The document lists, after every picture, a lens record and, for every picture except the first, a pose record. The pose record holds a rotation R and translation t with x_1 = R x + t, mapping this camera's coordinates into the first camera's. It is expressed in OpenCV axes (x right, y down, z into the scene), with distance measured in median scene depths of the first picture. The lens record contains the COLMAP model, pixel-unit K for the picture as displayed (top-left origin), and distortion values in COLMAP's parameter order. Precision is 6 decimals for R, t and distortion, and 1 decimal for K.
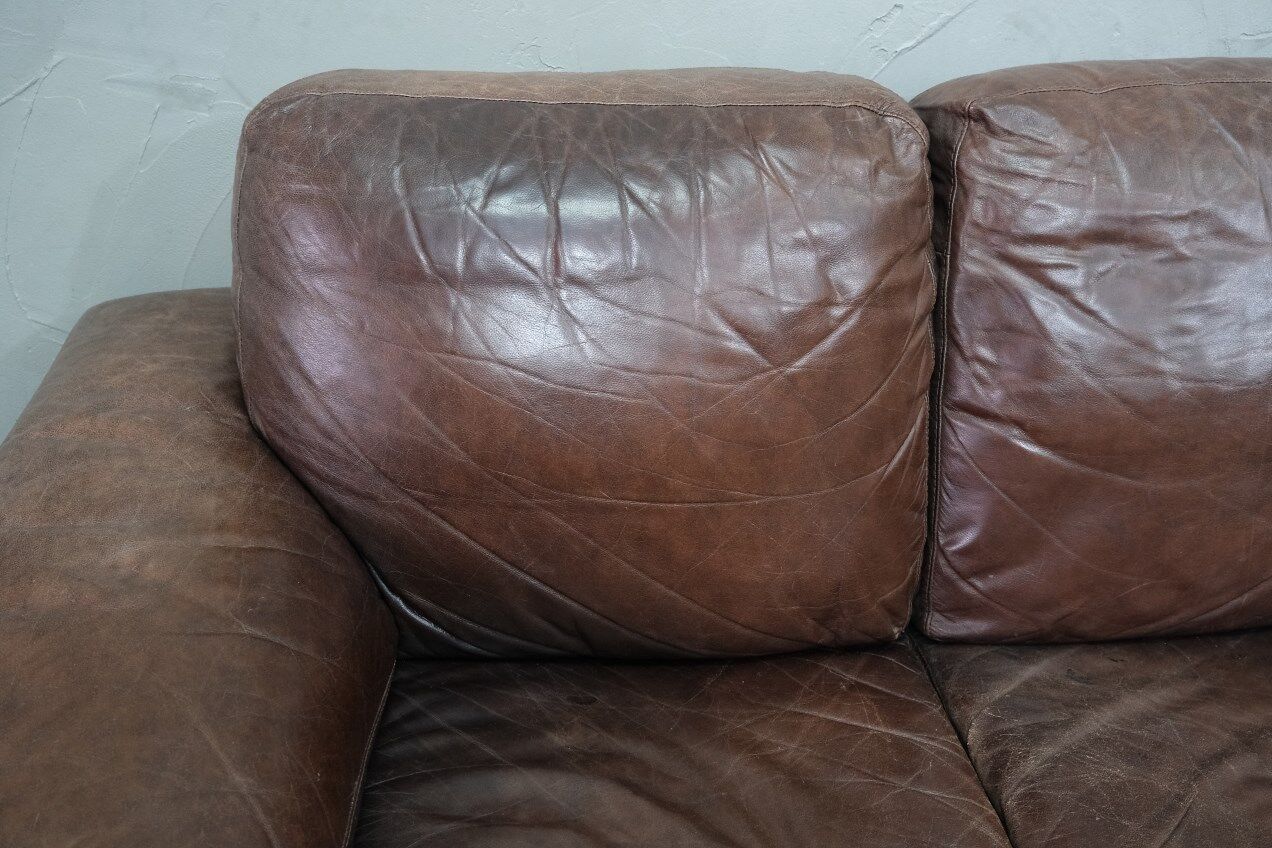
lens RADIAL K [[1202.6, 0, 643.4], [0, 1202.6, 423.1], [0, 0, 1]] dist [-0.015011, 0.000000]
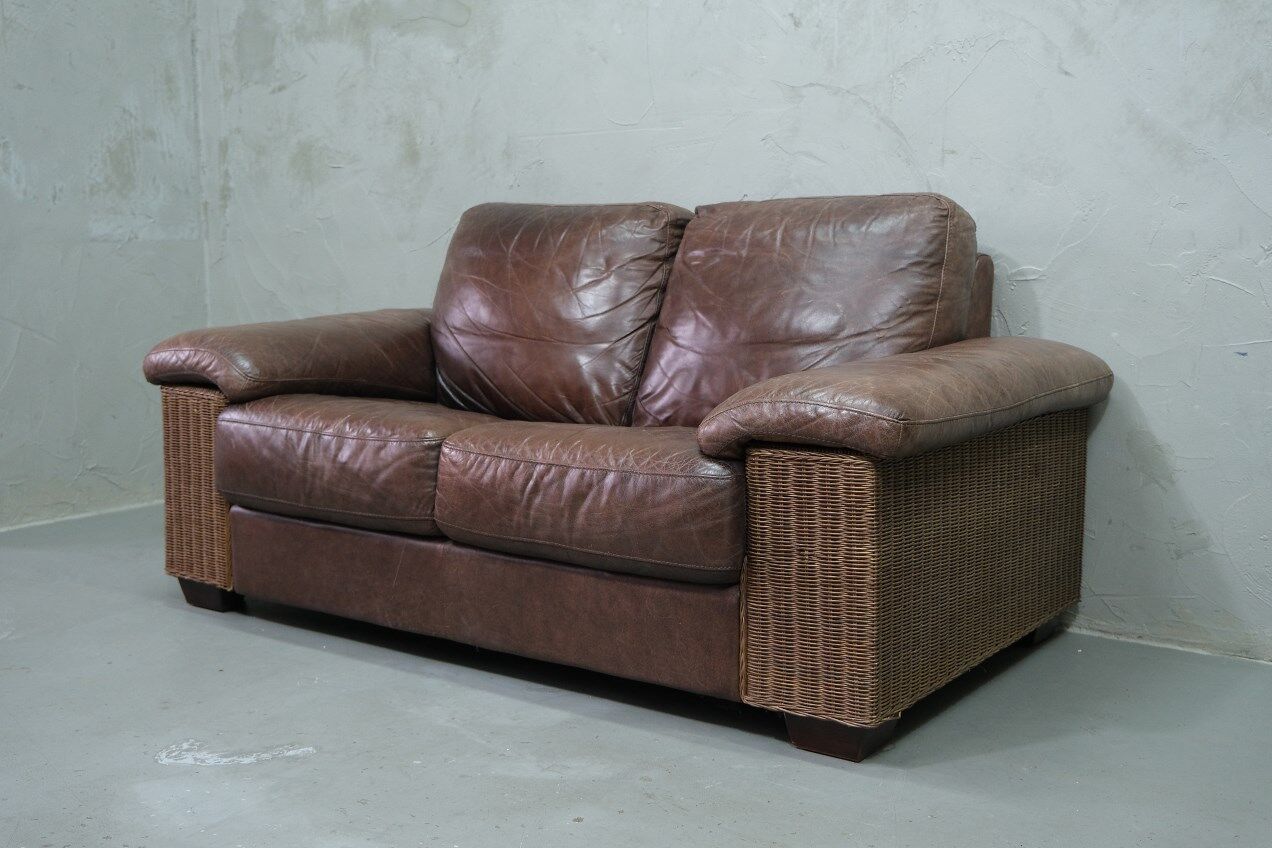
lens RADIAL K [[1420.5, 0, 634.7], [0, 1420.5, 423.6], [0, 0, 1]] dist [-0.034829, 0.000000]
pose [[0.762383, 0.063844, -0.643969, 1.966028], [-0.332131, 0.892661, -0.304705, 0.976098], [0.555393, 0.446184, 0.701754, -0.790230]]
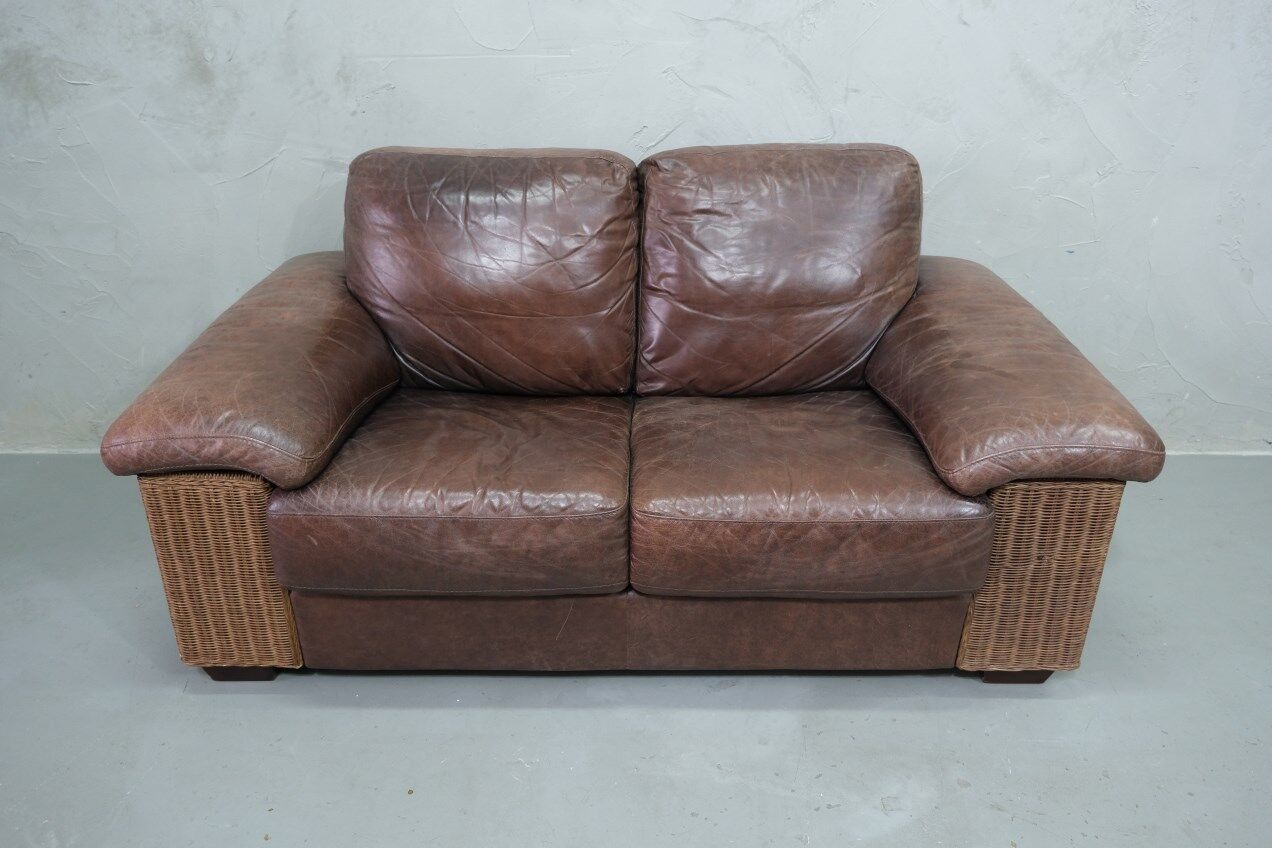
lens RADIAL K [[929.7, 0, 637.7], [0, 929.7, 421.6], [0, 0, 1]] dist [0.000214, -0.011321]
pose [[0.995208, 0.022273, -0.095211, 0.431515], [-0.031314, 0.995028, -0.094543, 0.421261], [0.092632, 0.097071, 0.990957, -0.758702]]
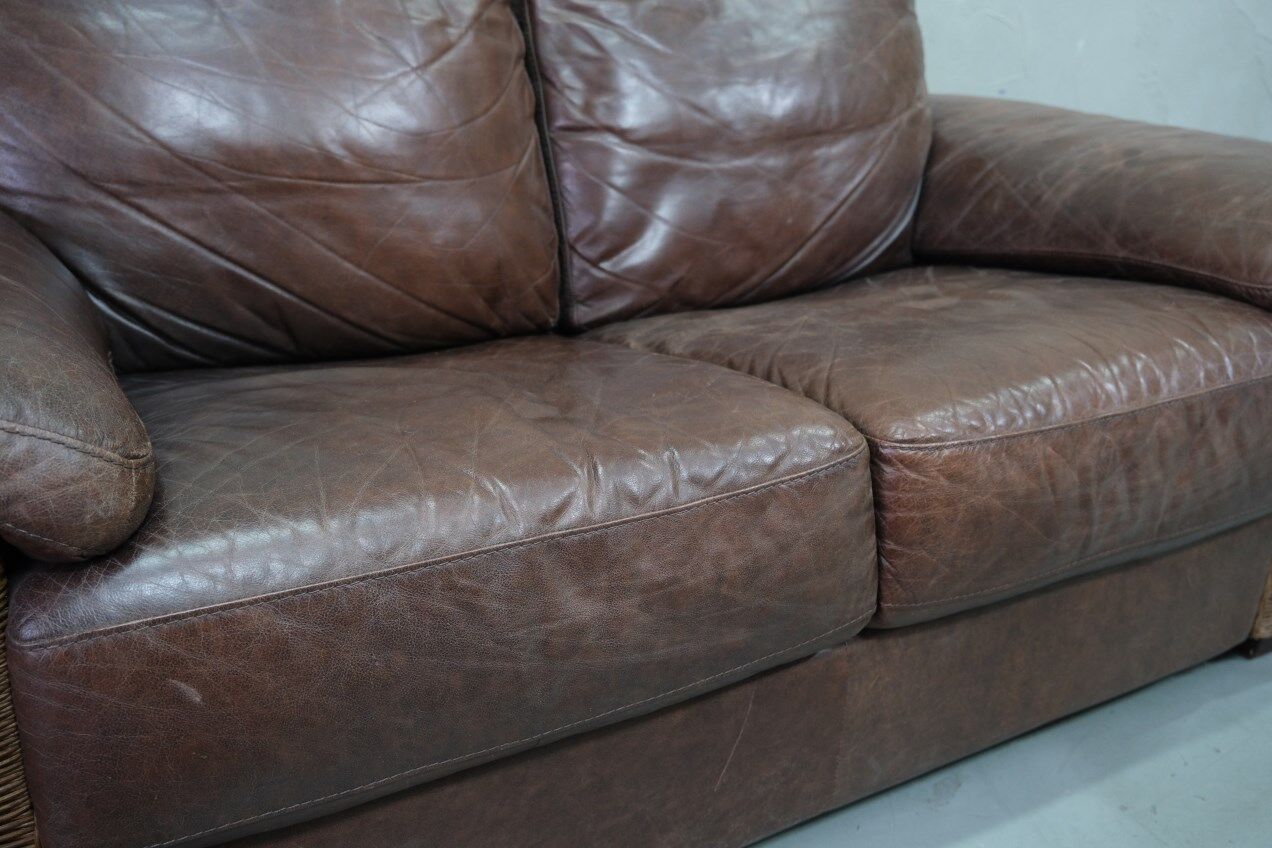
lens RADIAL K [[1175.6, 0, 640.6], [0, 1175.6, 416.1], [0, 0, 1]] dist [0.002040, 0.000000]
pose [[0.914782, -0.154992, 0.373031, -0.166553], [0.225344, 0.962221, -0.152812, 0.490058], [-0.335253, 0.223850, 0.915148, -0.076605]]
